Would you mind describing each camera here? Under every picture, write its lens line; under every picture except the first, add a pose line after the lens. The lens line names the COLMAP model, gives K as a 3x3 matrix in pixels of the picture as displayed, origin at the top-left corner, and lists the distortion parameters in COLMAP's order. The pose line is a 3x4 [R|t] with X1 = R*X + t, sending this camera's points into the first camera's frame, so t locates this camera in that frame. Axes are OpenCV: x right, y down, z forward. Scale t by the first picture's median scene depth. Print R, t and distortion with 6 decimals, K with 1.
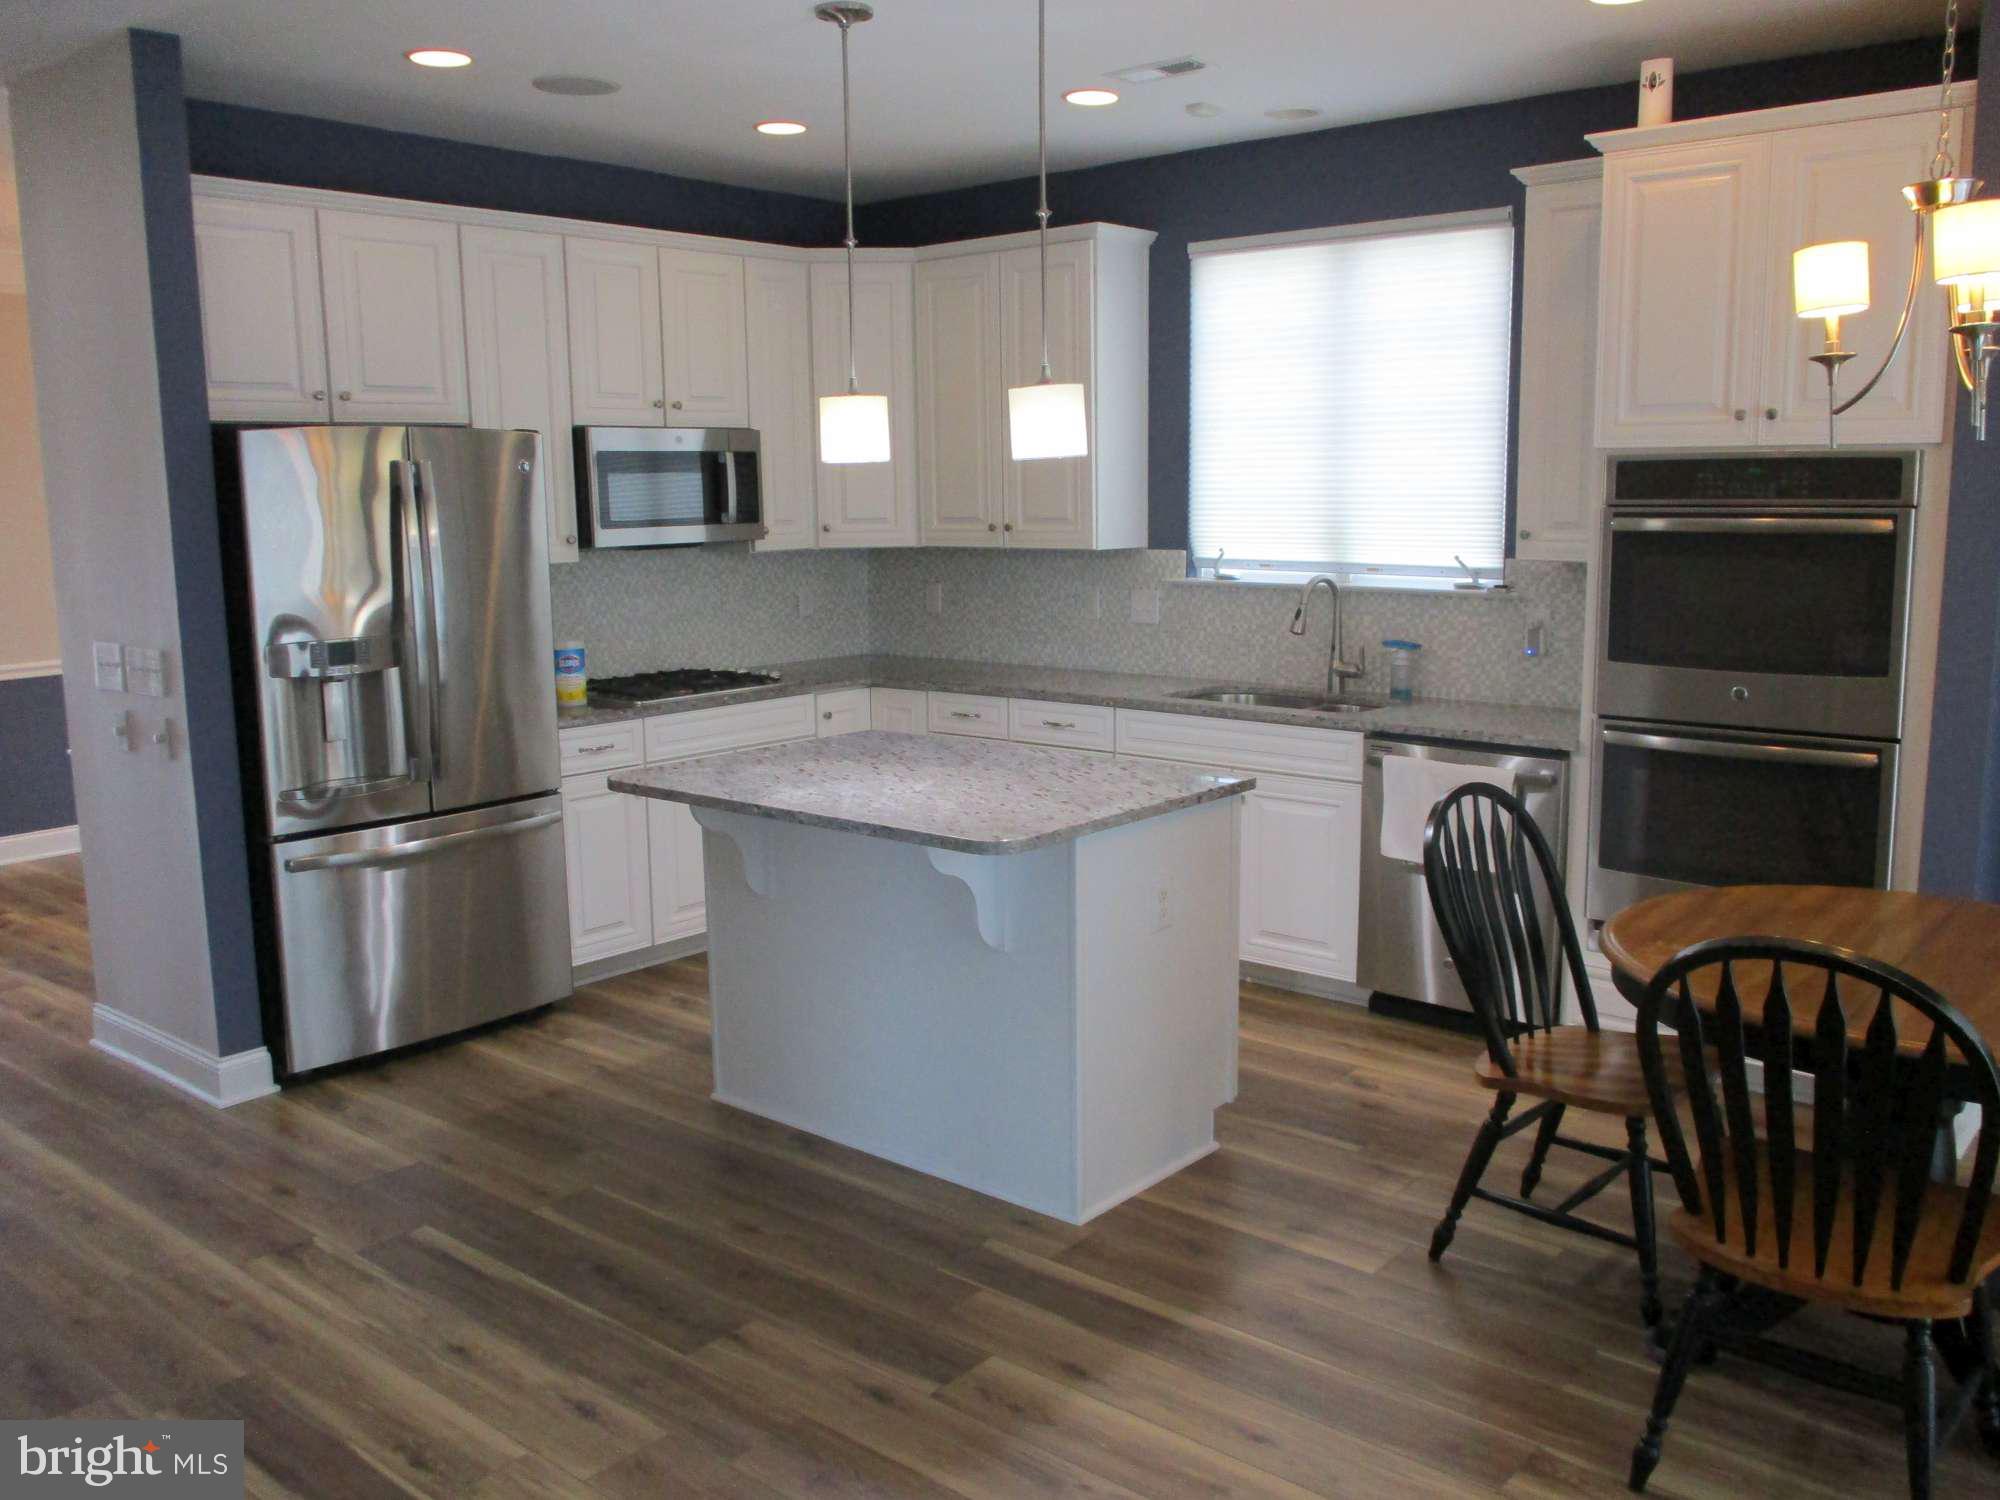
lens RADIAL K [[1678.6, 0, 996.0], [0, 1678.6, 745.8], [0, 0, 1]] dist [-0.020427, 0.000017]
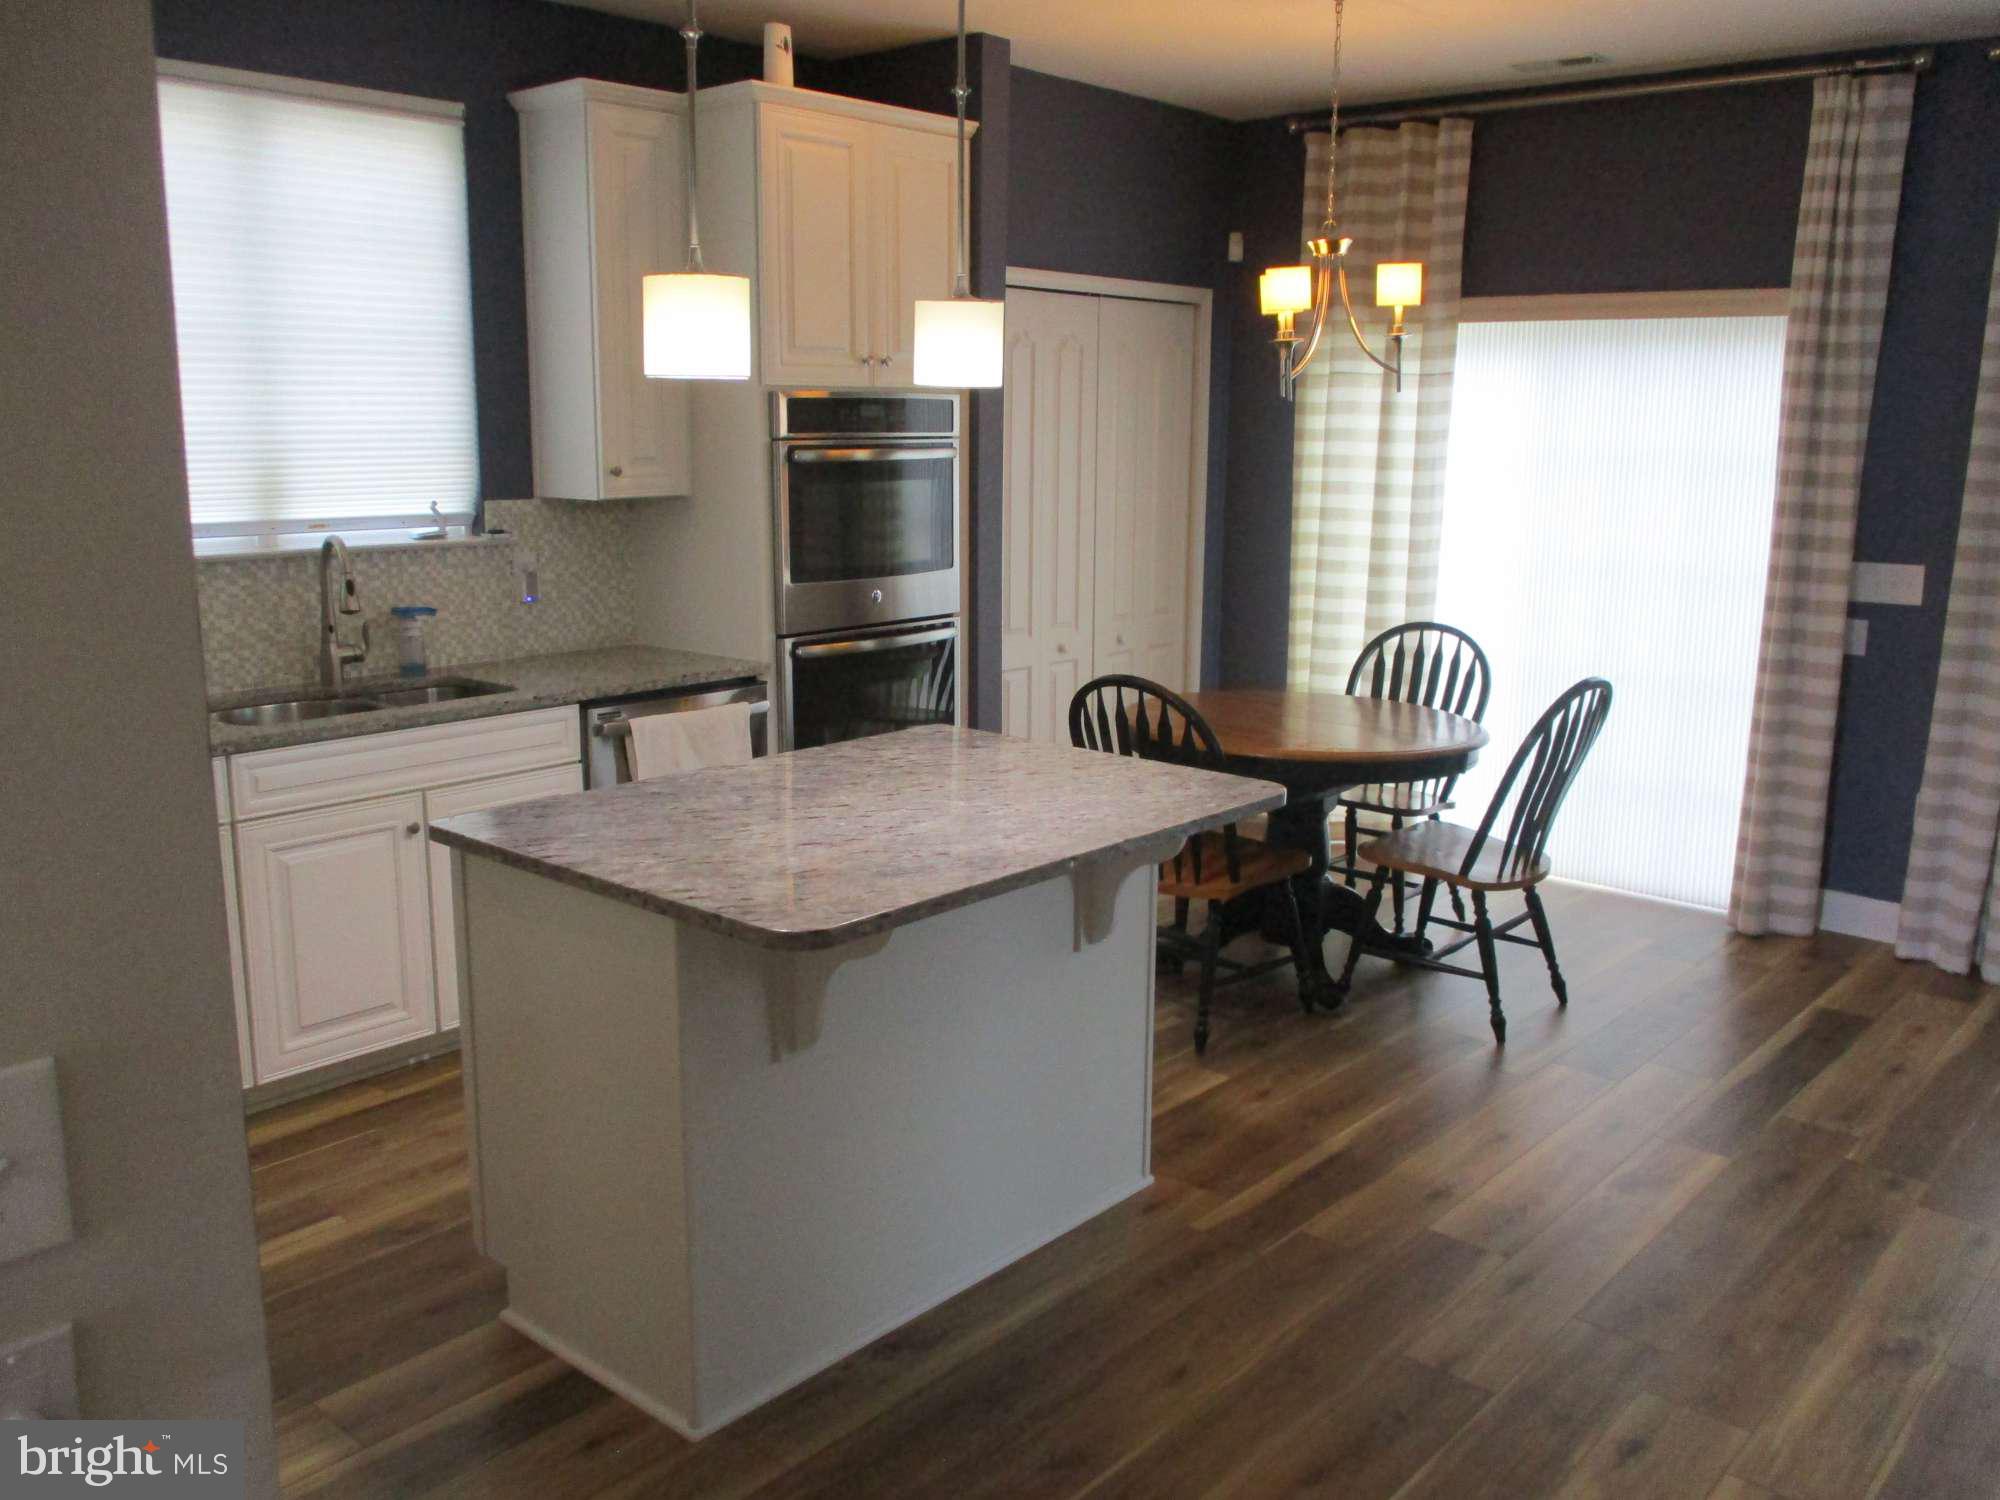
lens RADIAL K [[1678.6, 0, 995.3], [0, 1678.6, 752.4], [0, 0, 1]] dist [-0.020427, 0.000017]
pose [[0.014241, -0.192414, 0.981211, -0.617435], [0.148615, 0.970818, 0.188219, -0.111398], [-0.988793, 0.143142, 0.042421, 0.722500]]
